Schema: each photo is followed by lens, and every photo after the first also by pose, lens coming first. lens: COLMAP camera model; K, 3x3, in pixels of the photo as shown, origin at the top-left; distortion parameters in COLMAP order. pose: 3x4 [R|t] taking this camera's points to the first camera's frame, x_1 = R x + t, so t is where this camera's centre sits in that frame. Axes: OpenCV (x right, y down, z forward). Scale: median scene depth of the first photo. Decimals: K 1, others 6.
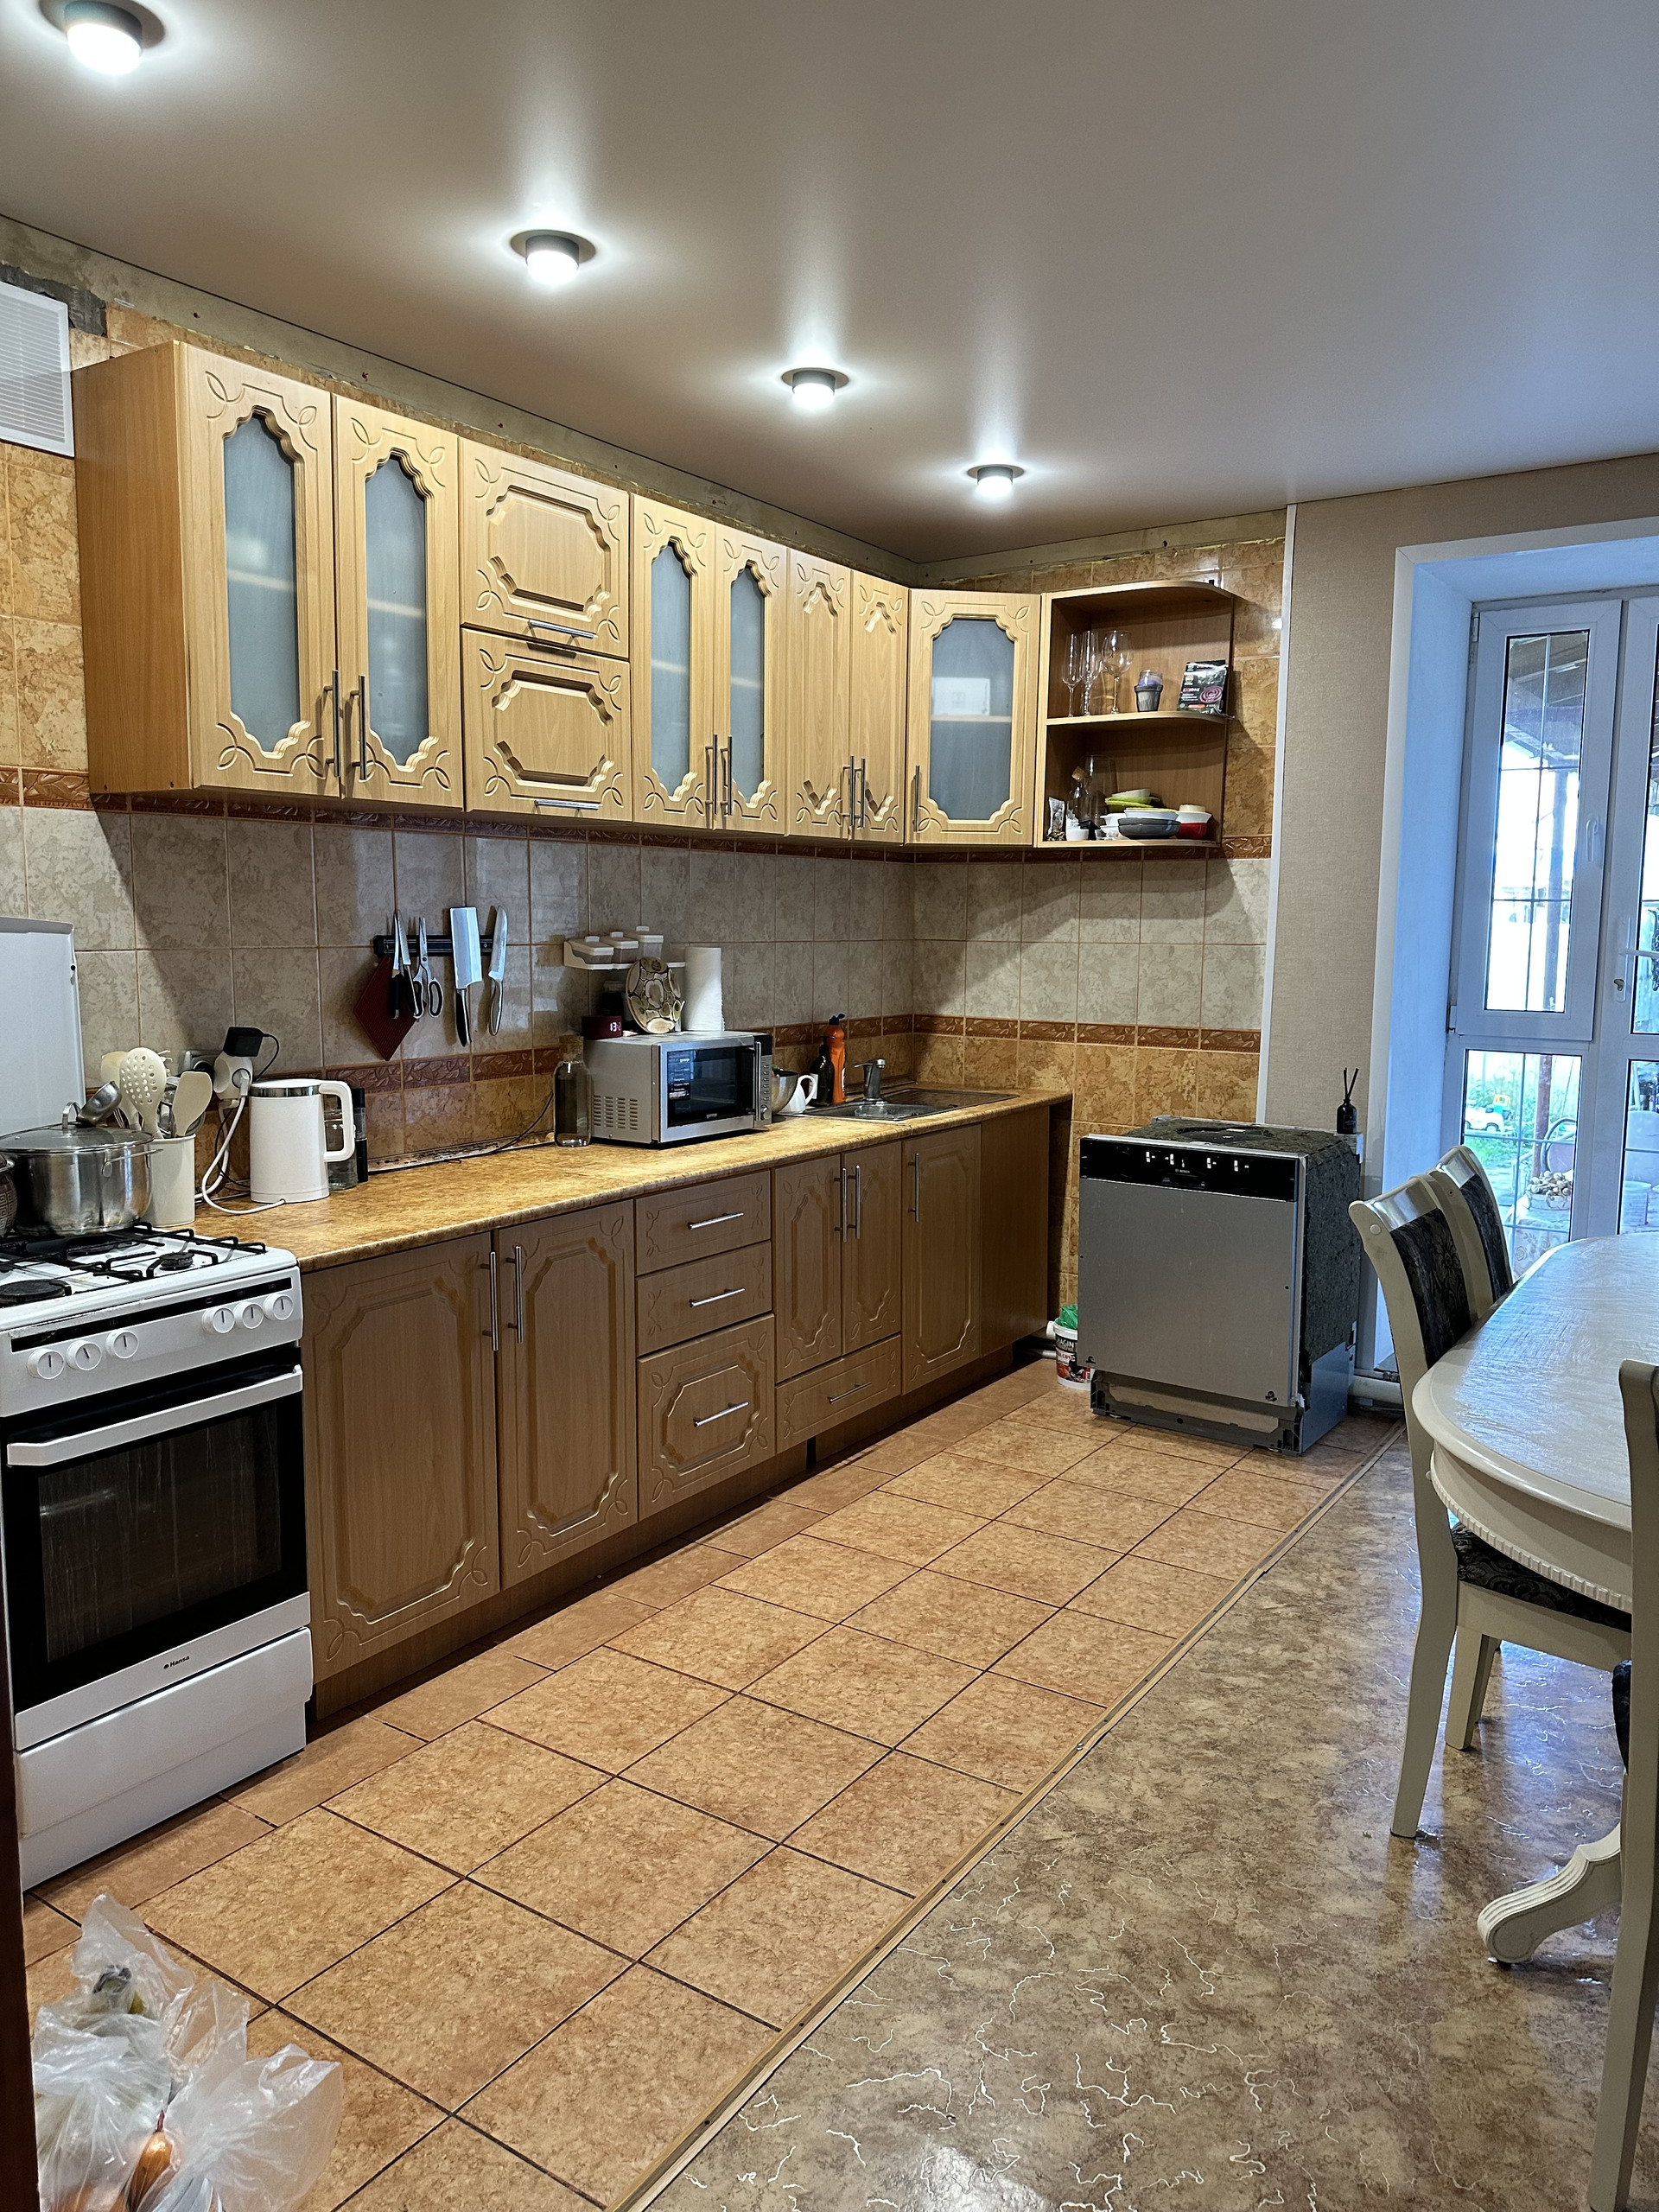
lens RADIAL K [[1574.4, 0, 827.1], [0, 1574.4, 1110.1], [0, 0, 1]] dist [0.003900, -0.005096]
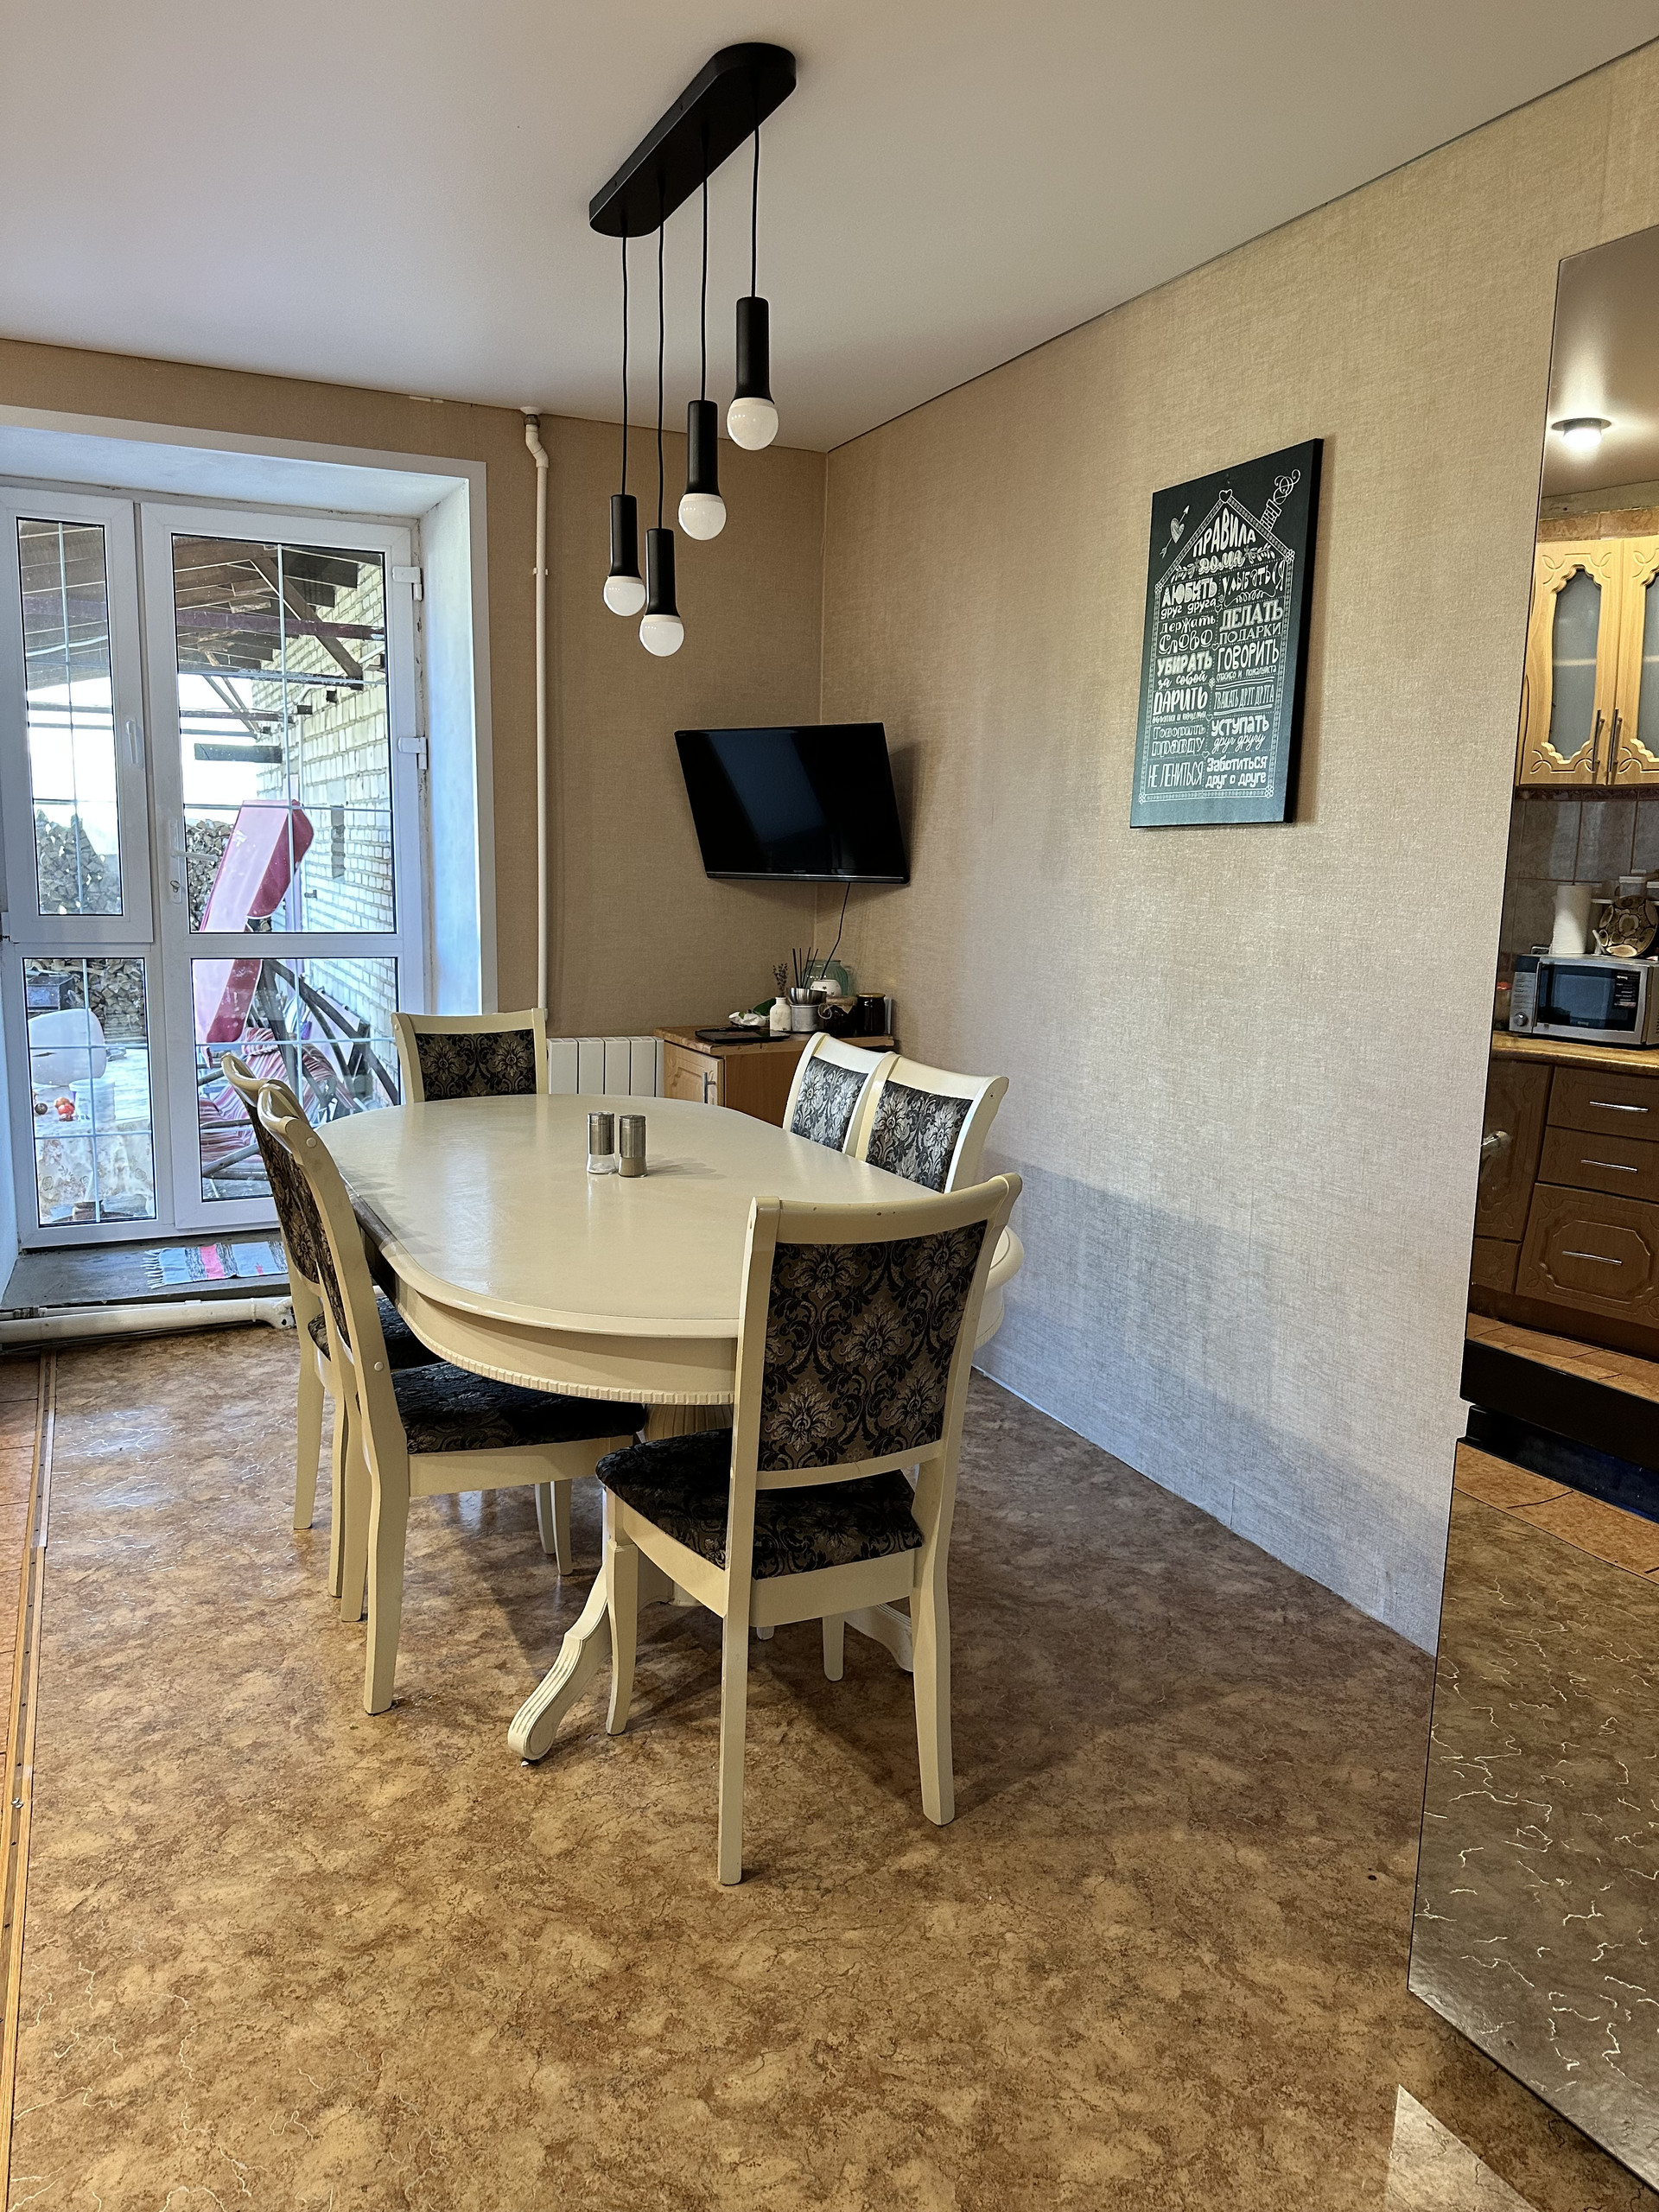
lens RADIAL K [[1574.4, 0, 826.4], [0, 1574.4, 1100.7], [0, 0, 1]] dist [0.003900, -0.005096]
pose [[0.515512, -0.137279, 0.845814, -0.333282], [0.088602, 0.990332, 0.106734, -0.026629], [-0.852289, 0.019918, 0.522692, 0.211947]]
